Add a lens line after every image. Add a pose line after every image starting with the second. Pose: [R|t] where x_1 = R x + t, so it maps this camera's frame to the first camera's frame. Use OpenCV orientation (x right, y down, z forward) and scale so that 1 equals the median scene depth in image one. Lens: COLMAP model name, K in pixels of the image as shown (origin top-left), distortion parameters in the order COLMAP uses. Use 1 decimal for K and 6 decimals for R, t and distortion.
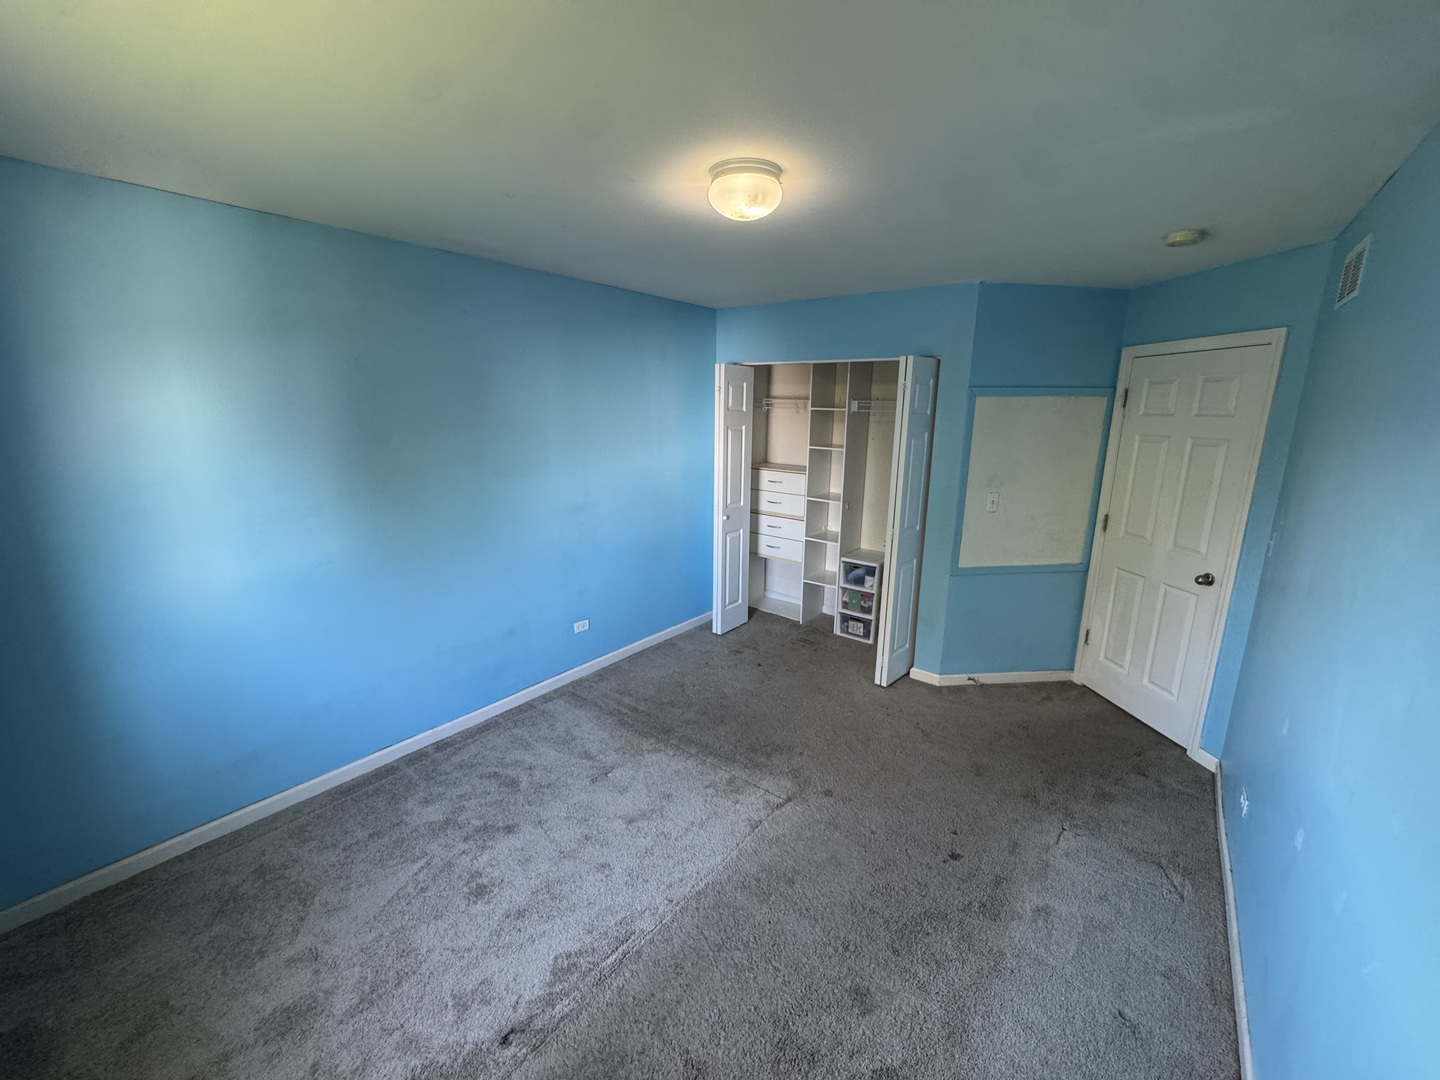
lens RADIAL K [[576.0, 0, 718.0], [0, 576.0, 539.5], [0, 0, 1]] dist [-0.004983, 0.000591]
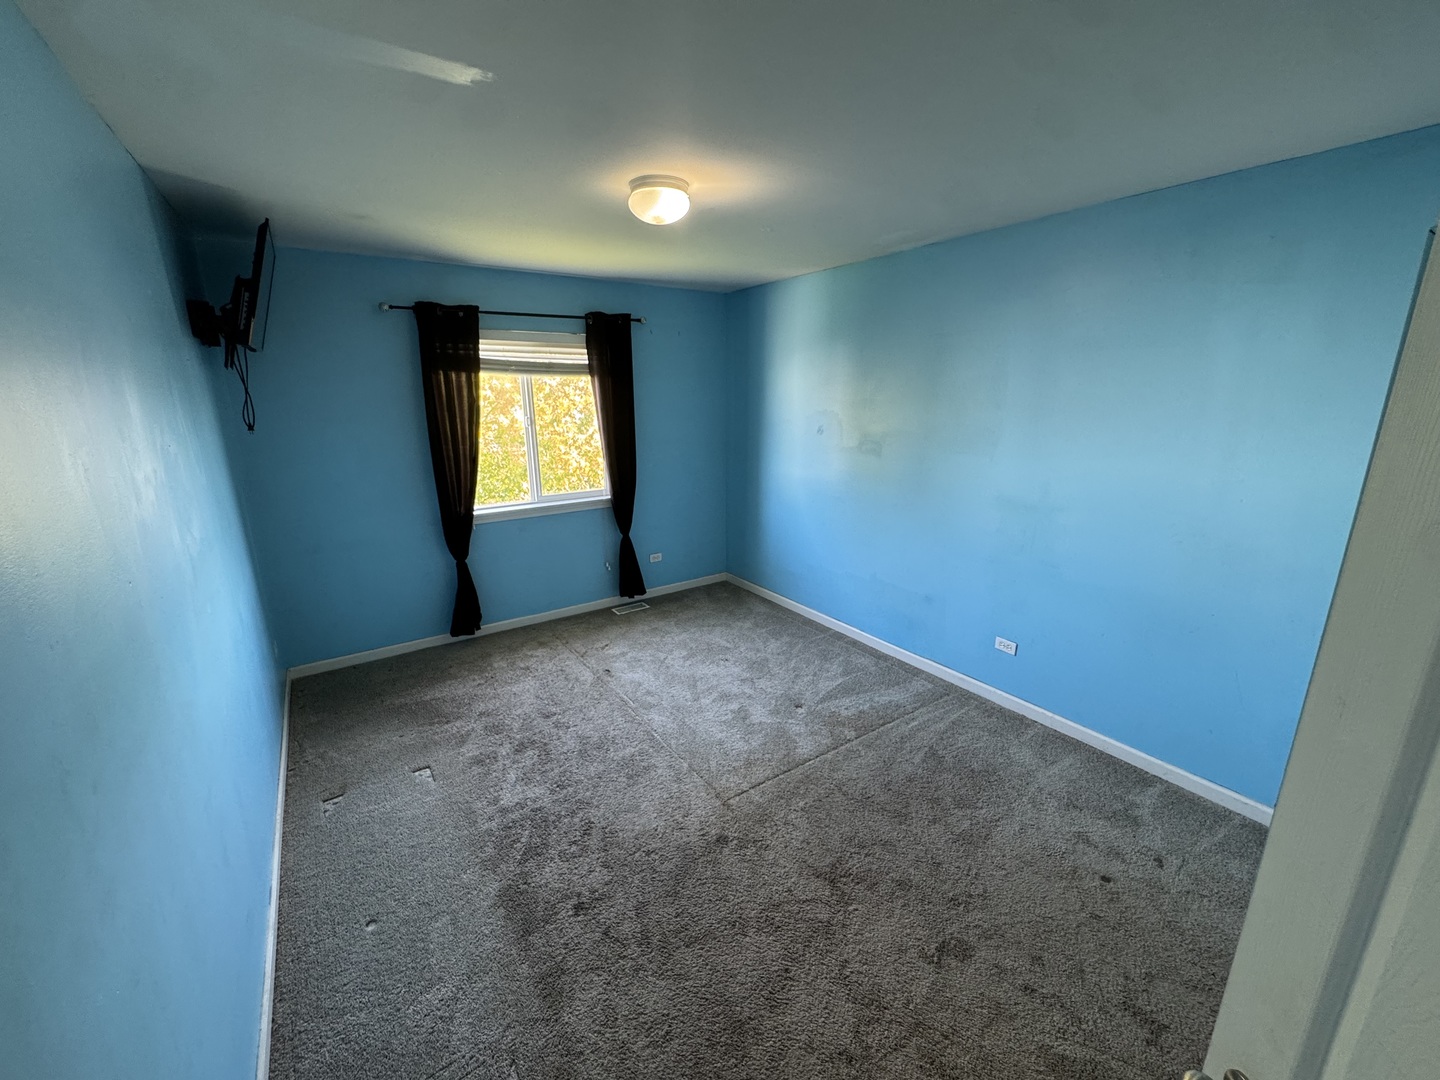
lens RADIAL K [[576.0, 0, 718.0], [0, 576.0, 539.5], [0, 0, 1]] dist [-0.004983, 0.000591]
pose [[-0.316613, 0.229624, -0.920342, 0.718010], [-0.201306, 0.931889, 0.301758, -0.183382], [0.926948, 0.280811, -0.248824, 0.895691]]
